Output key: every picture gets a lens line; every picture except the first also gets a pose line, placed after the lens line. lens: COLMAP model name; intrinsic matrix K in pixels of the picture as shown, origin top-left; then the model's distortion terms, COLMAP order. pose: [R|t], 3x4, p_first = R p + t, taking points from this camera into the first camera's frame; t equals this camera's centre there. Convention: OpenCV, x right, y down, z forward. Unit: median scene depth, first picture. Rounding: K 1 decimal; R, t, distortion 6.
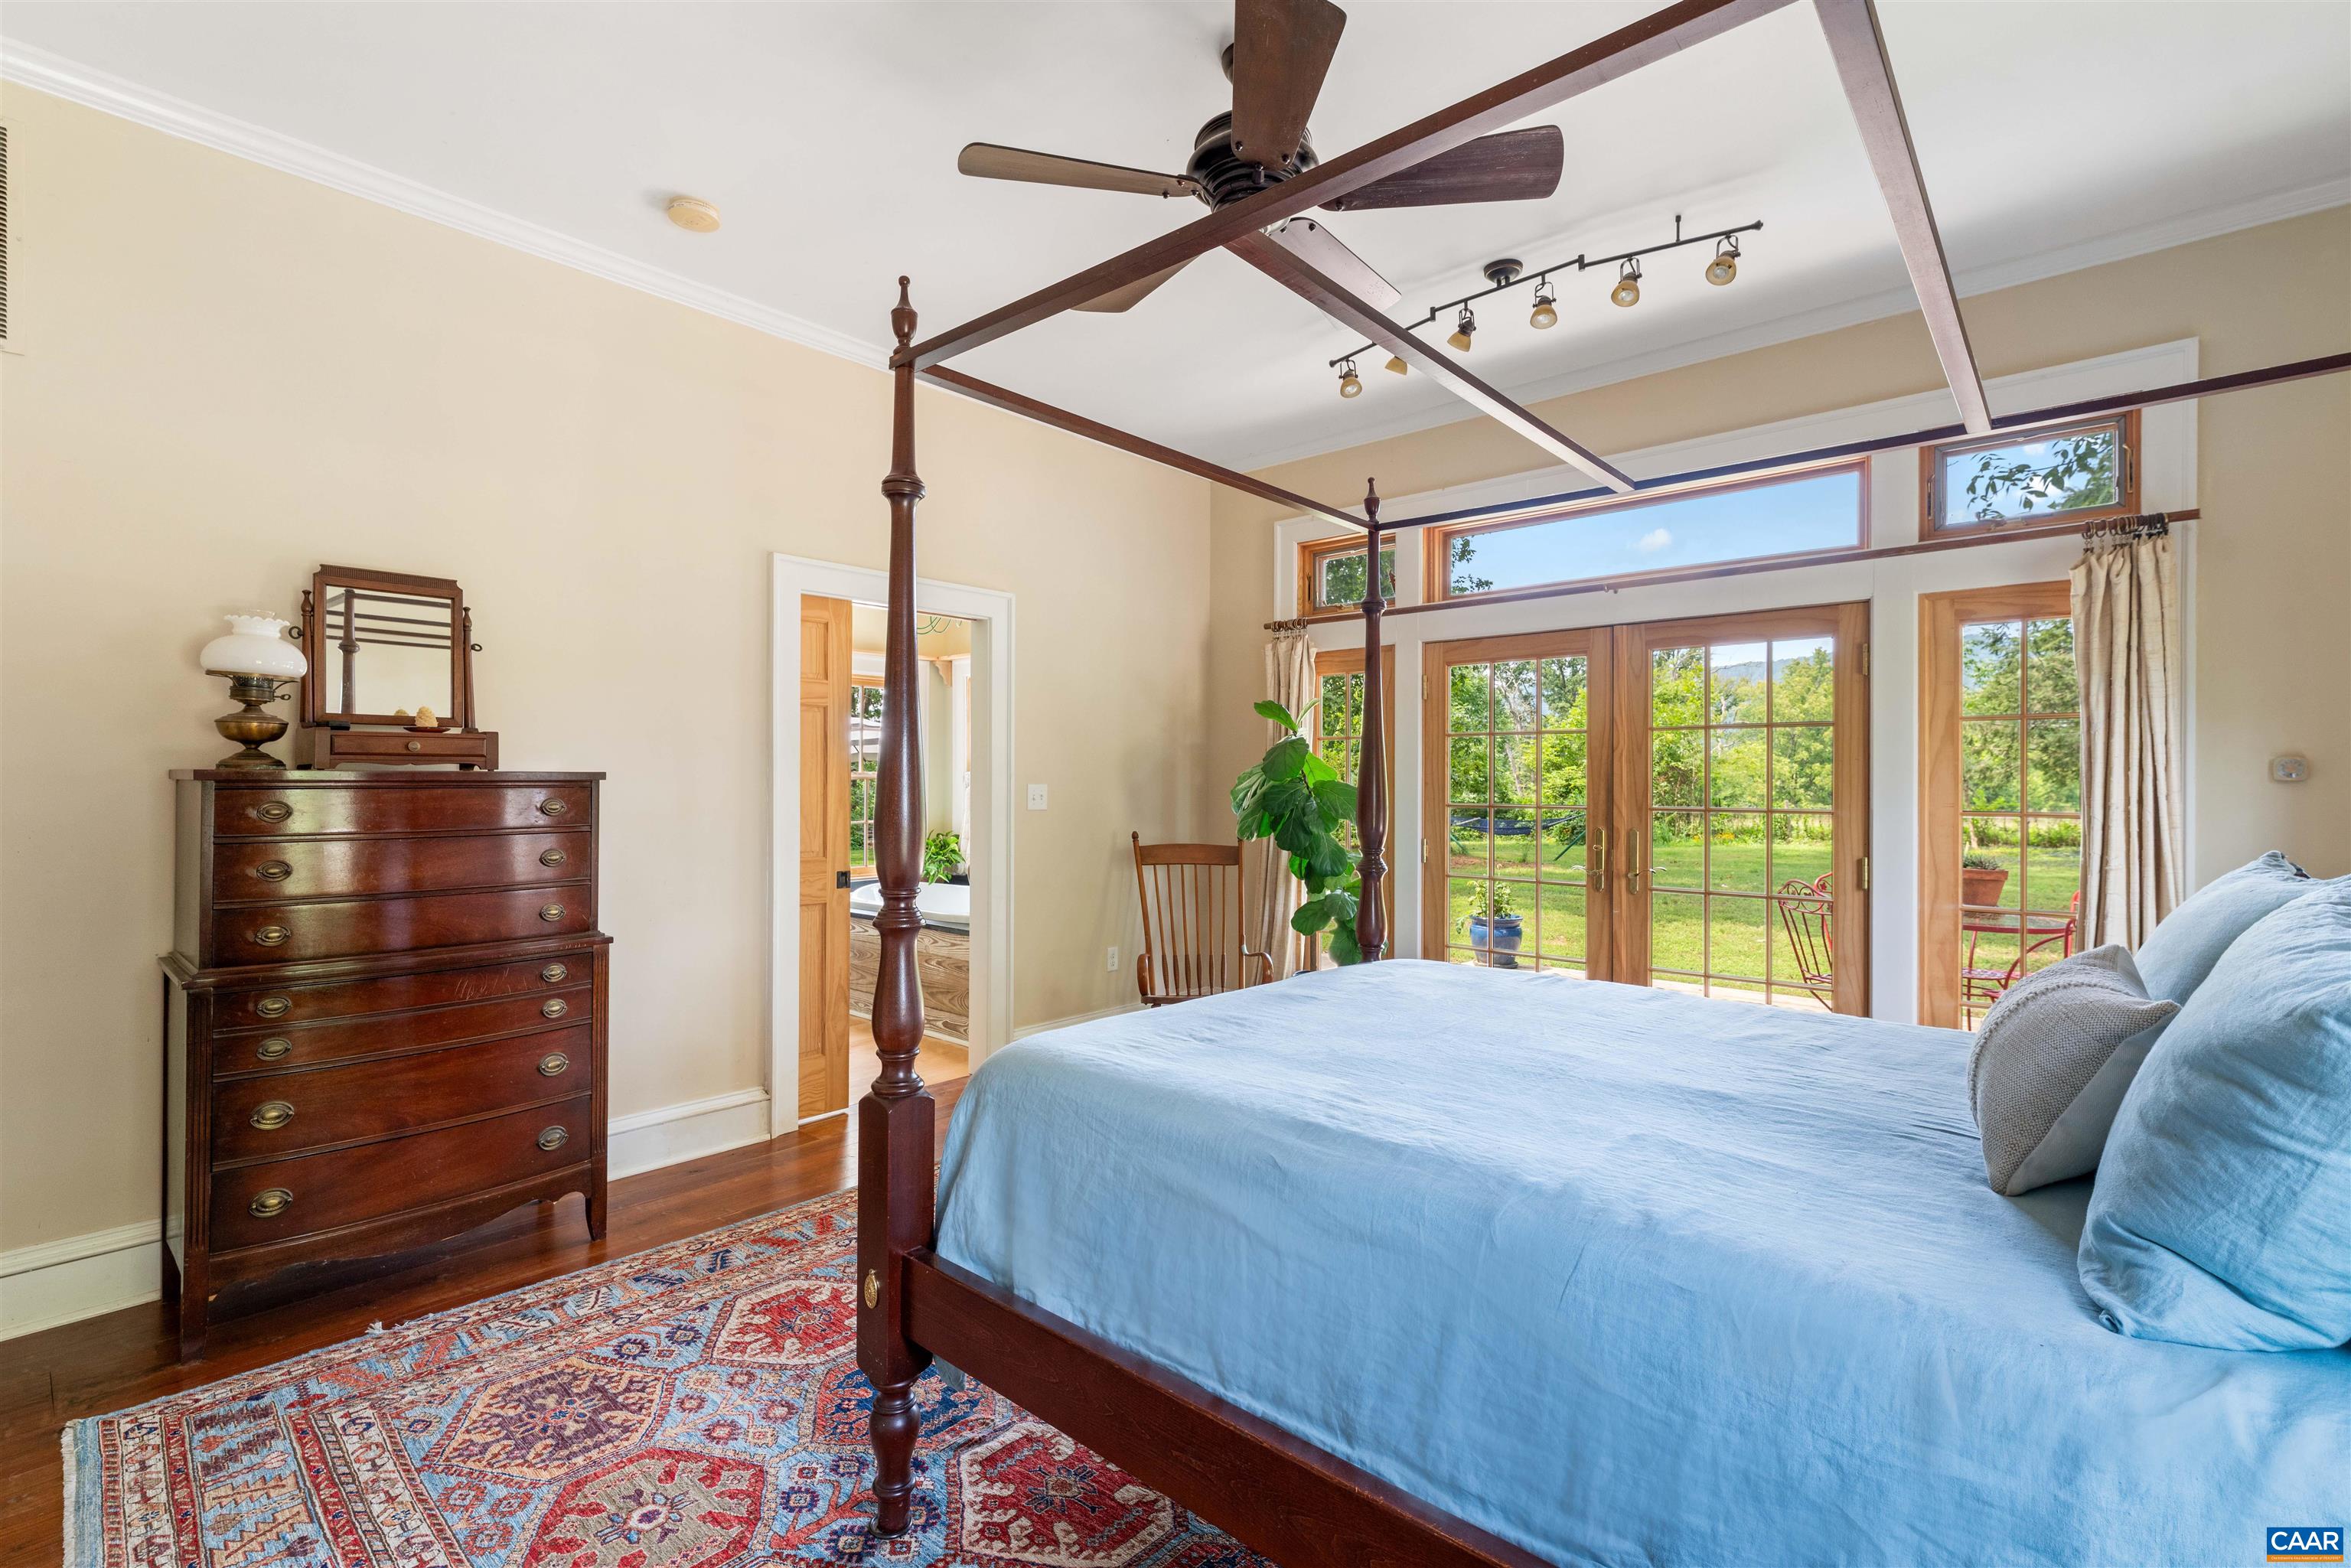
lens RADIAL K [[1055.4, 0, 1163.0], [0, 1055.4, 781.3], [0, 0, 1]] dist [-0.004335, -0.000894]
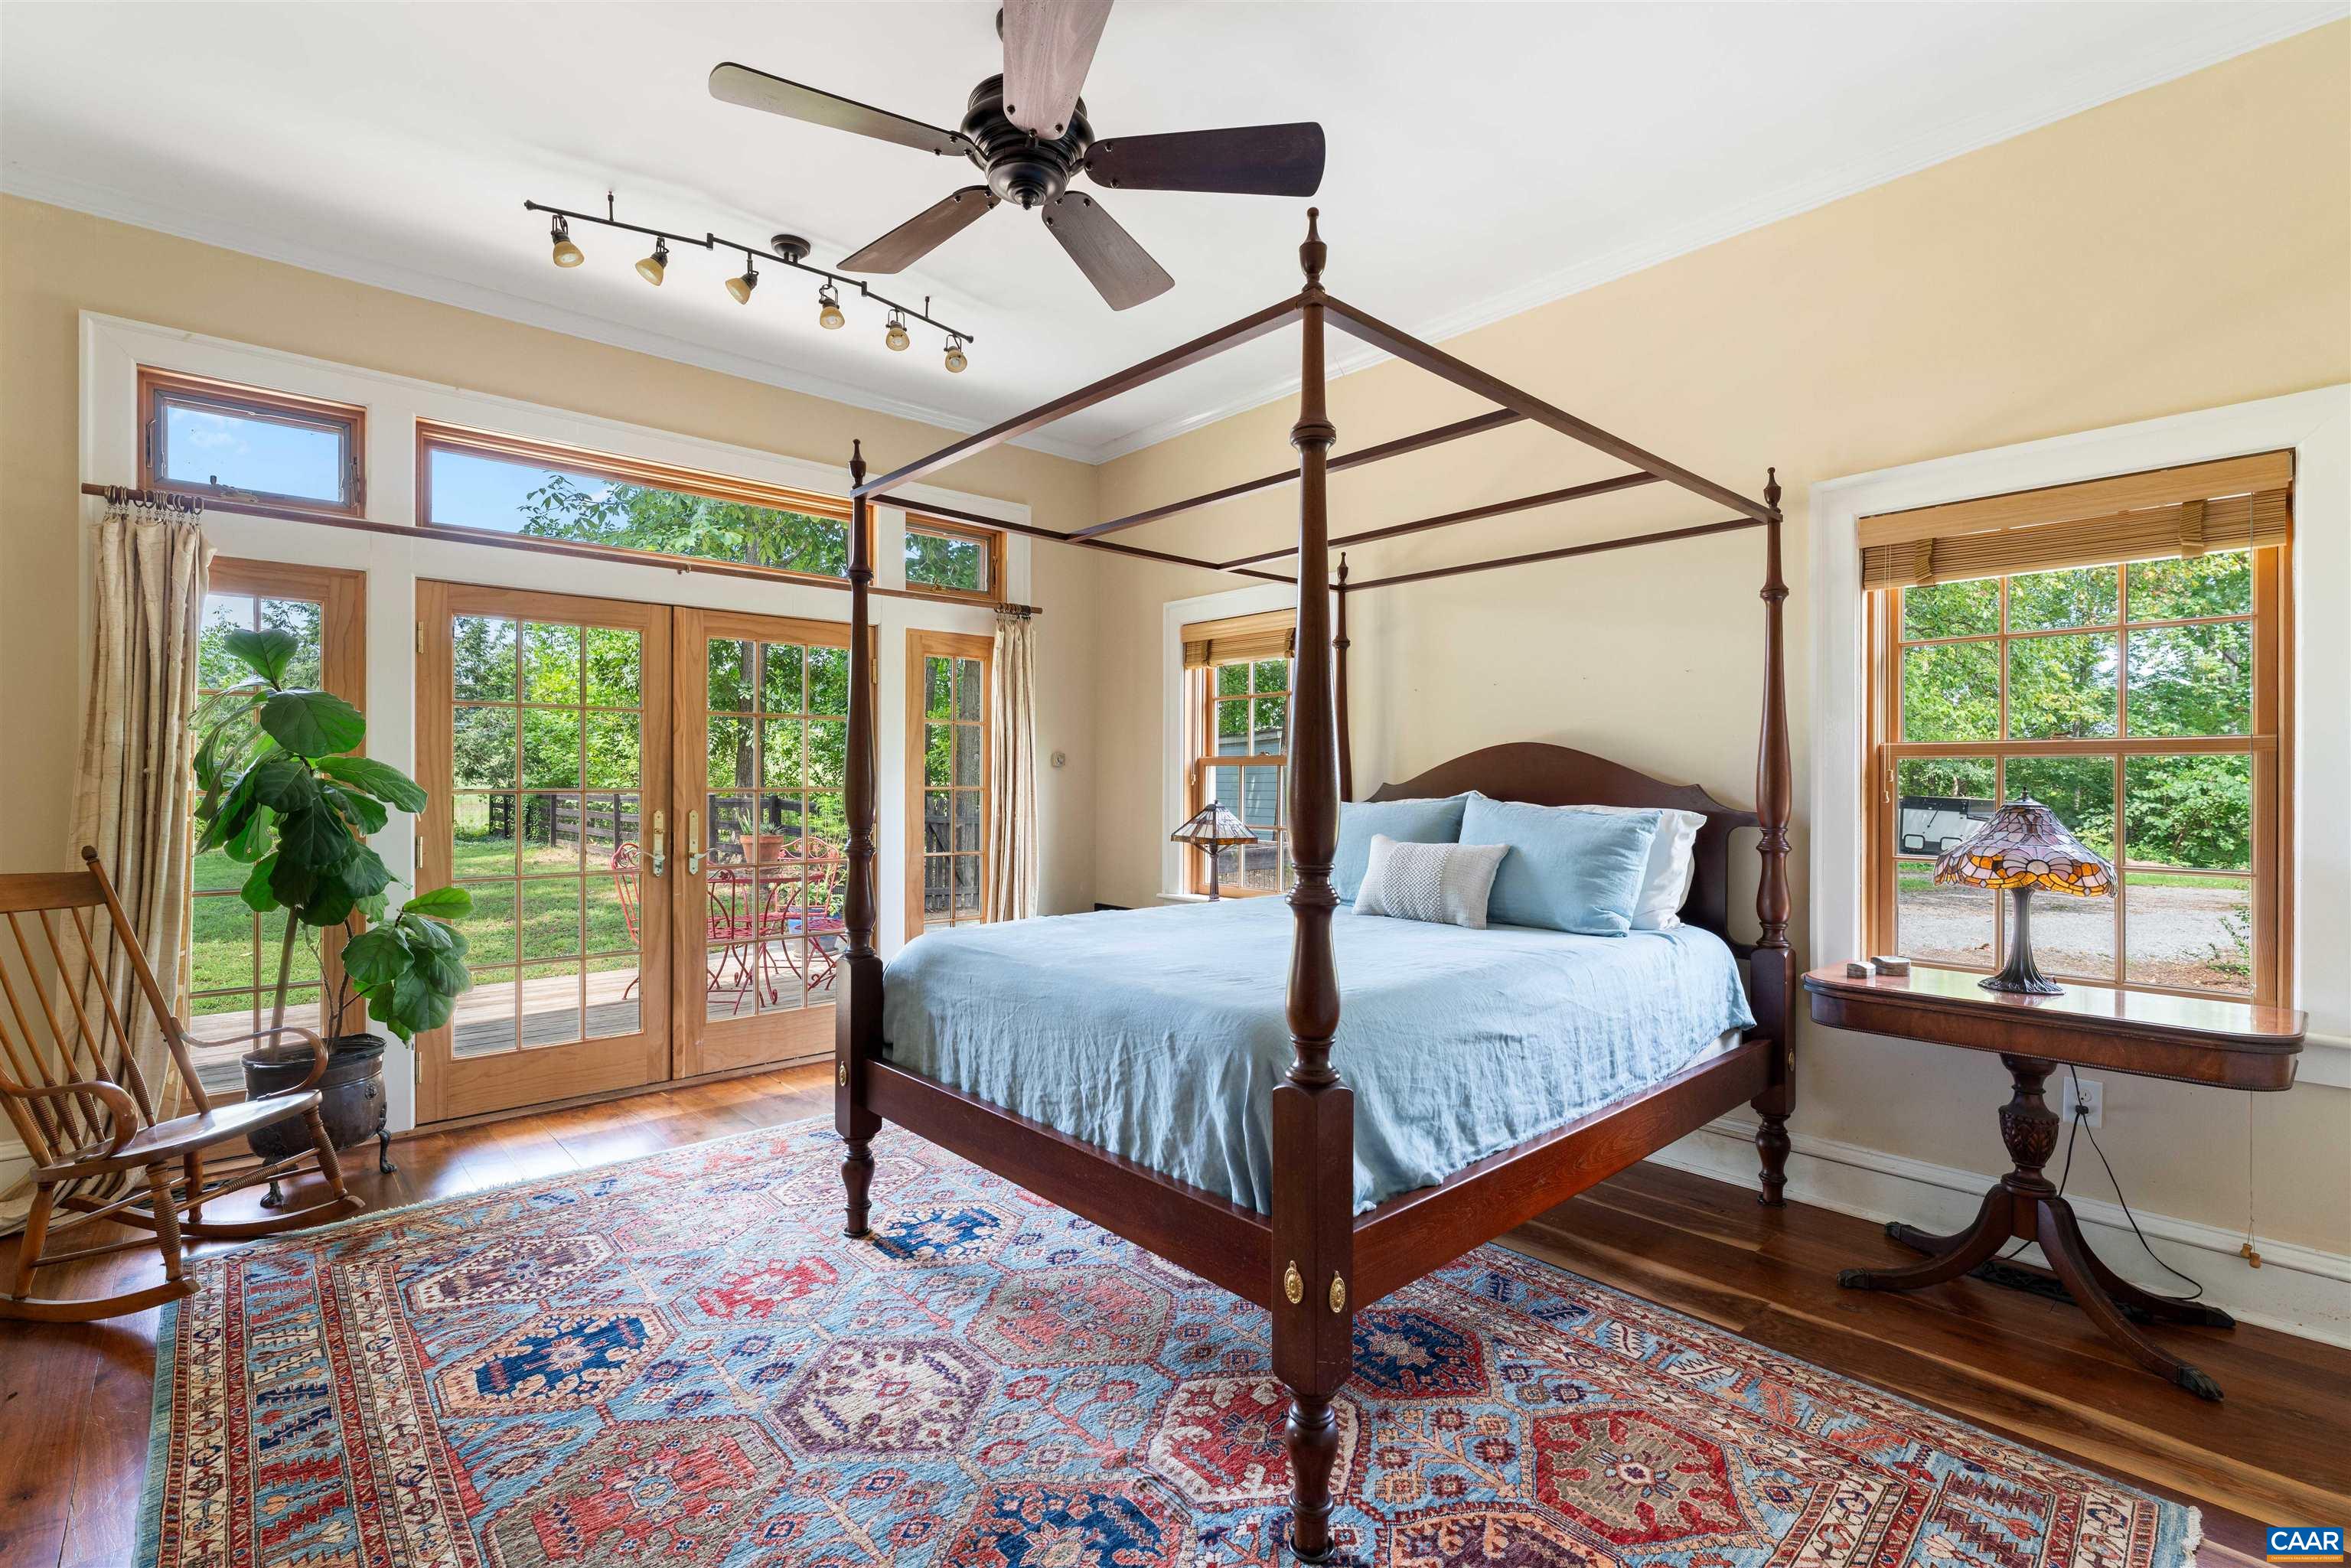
lens RADIAL K [[1055.4, 0, 1163.0], [0, 1055.4, 781.3], [0, 0, 1]] dist [-0.004335, -0.000894]
pose [[0.108166, -0.006314, 0.994113, -0.552040], [-0.002753, 0.999974, 0.006651, 0.009753], [-0.994129, -0.003456, 0.108146, 0.475942]]
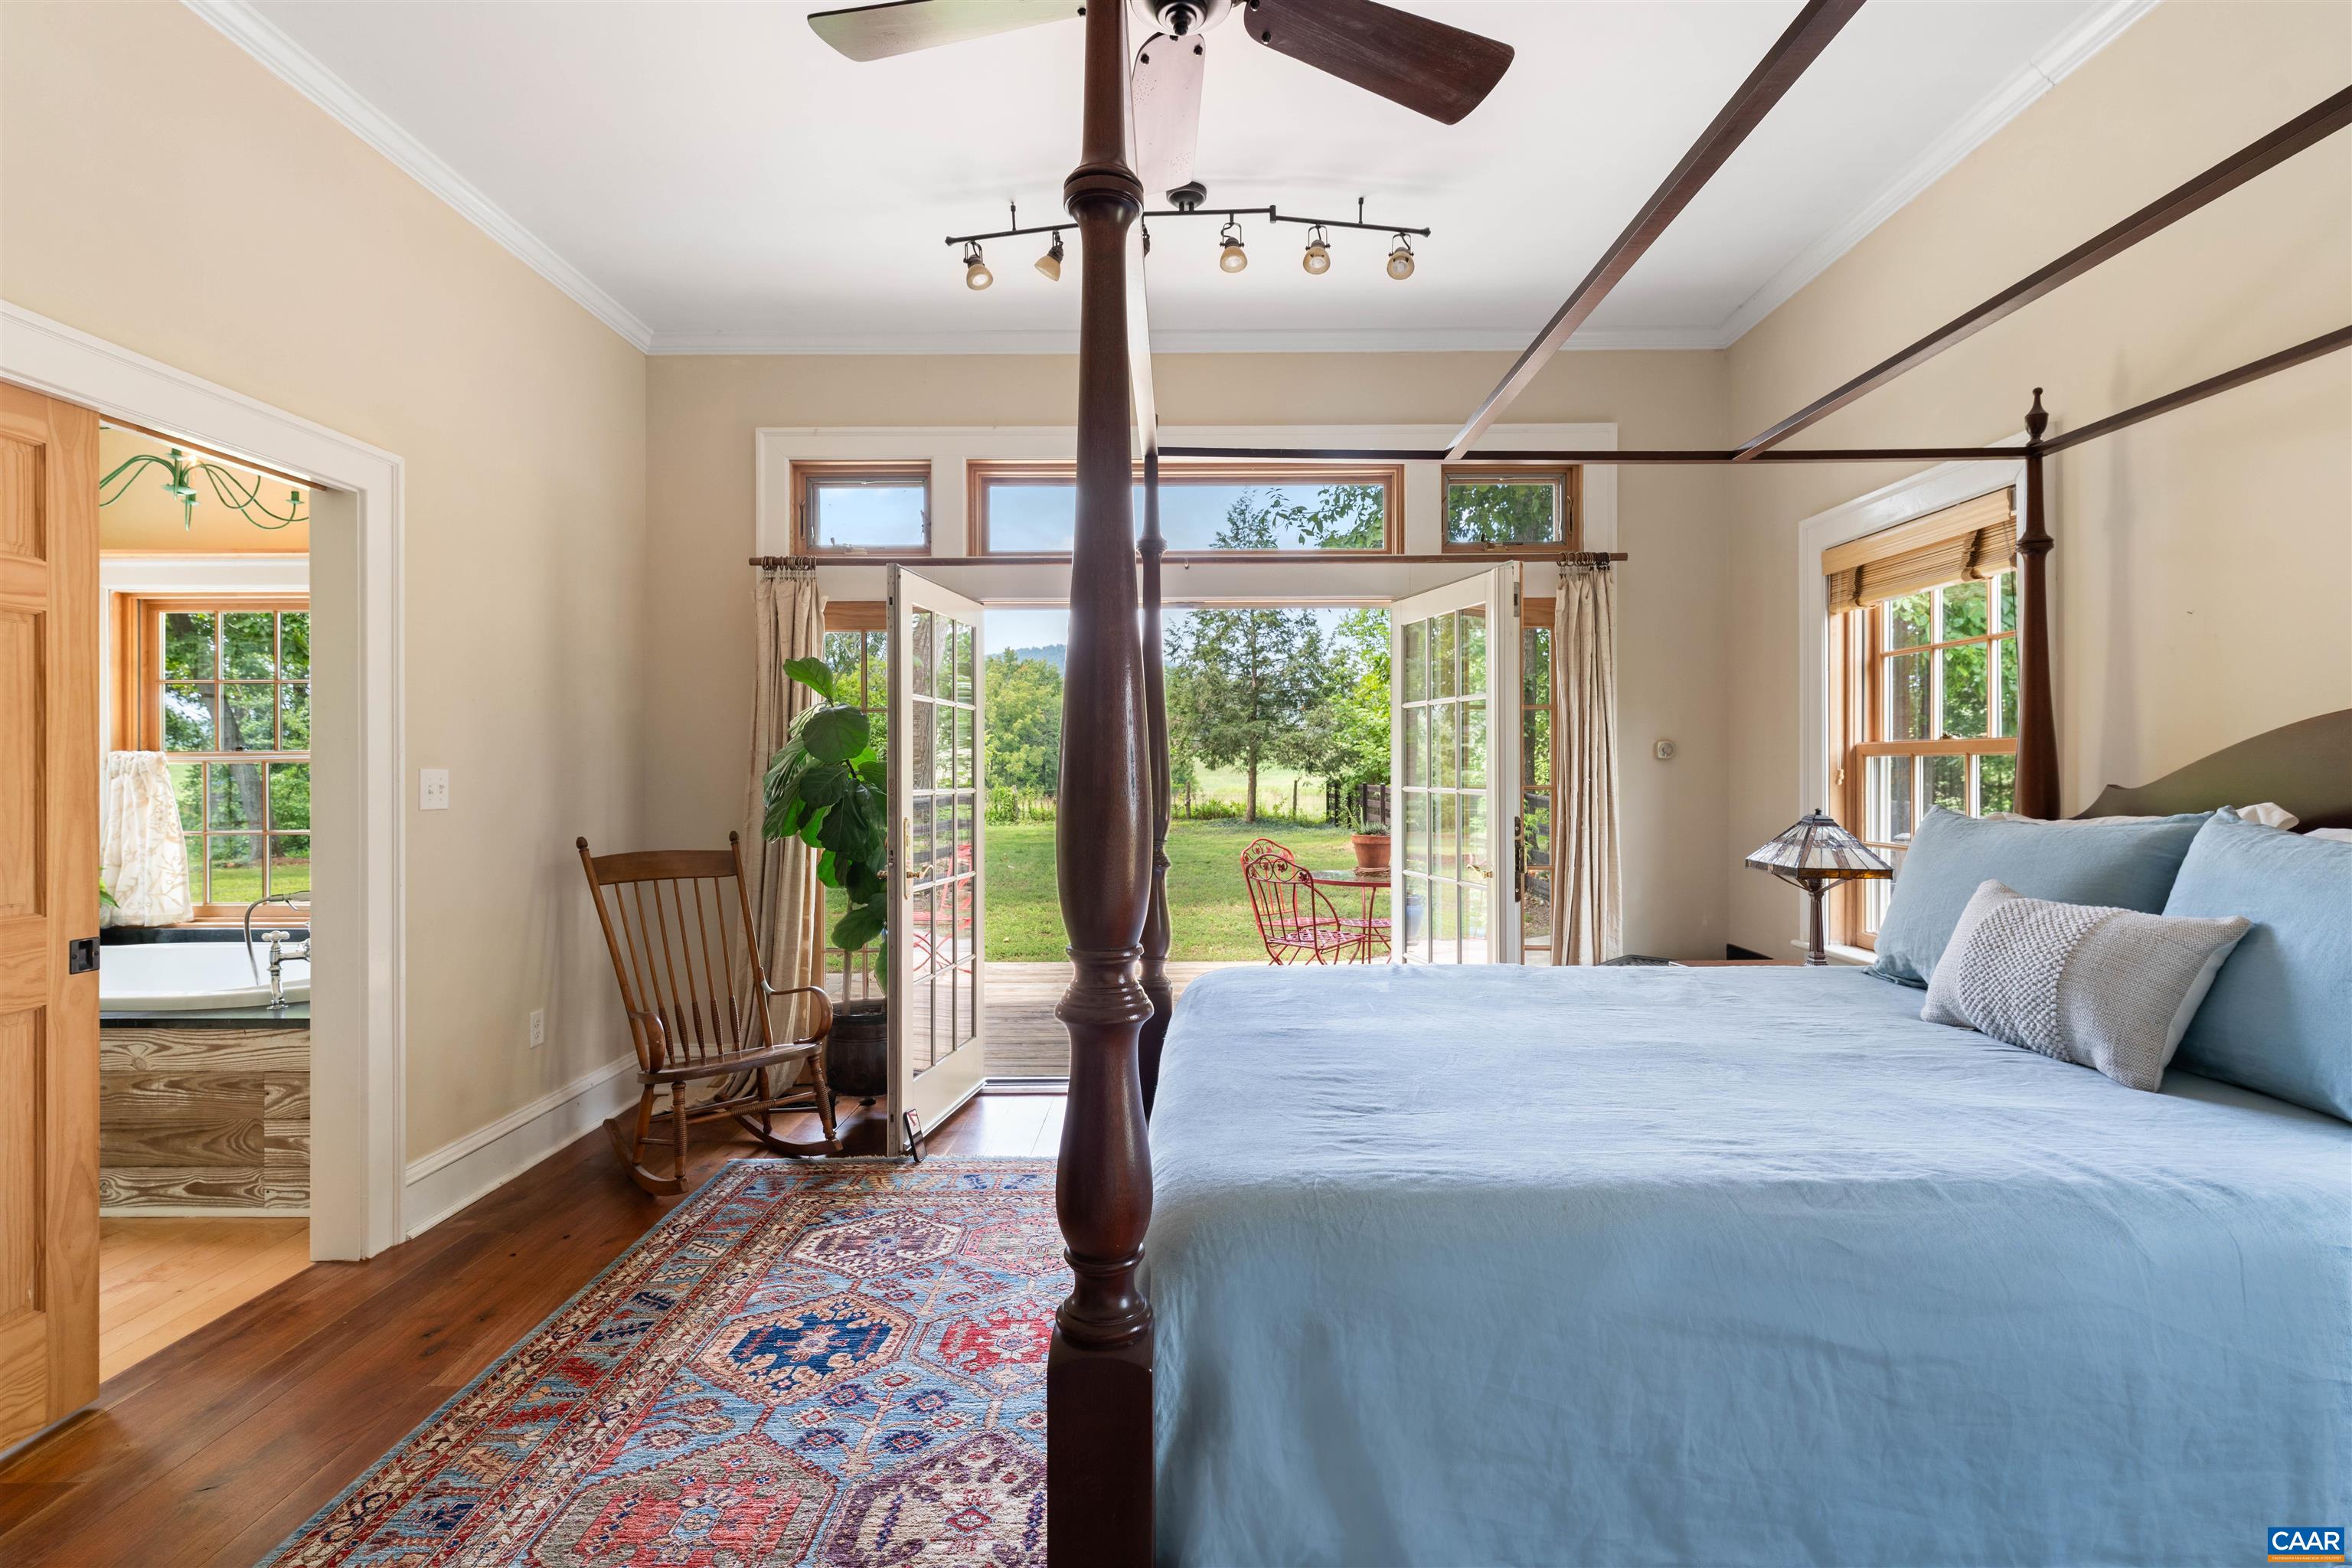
lens RADIAL K [[1107.5, 0, 1193.5], [0, 1107.5, 770.4], [0, 0, 1]] dist [-0.003695, 0.000097]
pose [[0.743540, -0.006003, 0.668664, -0.272161], [0.005425, 0.999981, 0.002945, 0.005269], [-0.668669, 0.001438, 0.743559, 0.255426]]
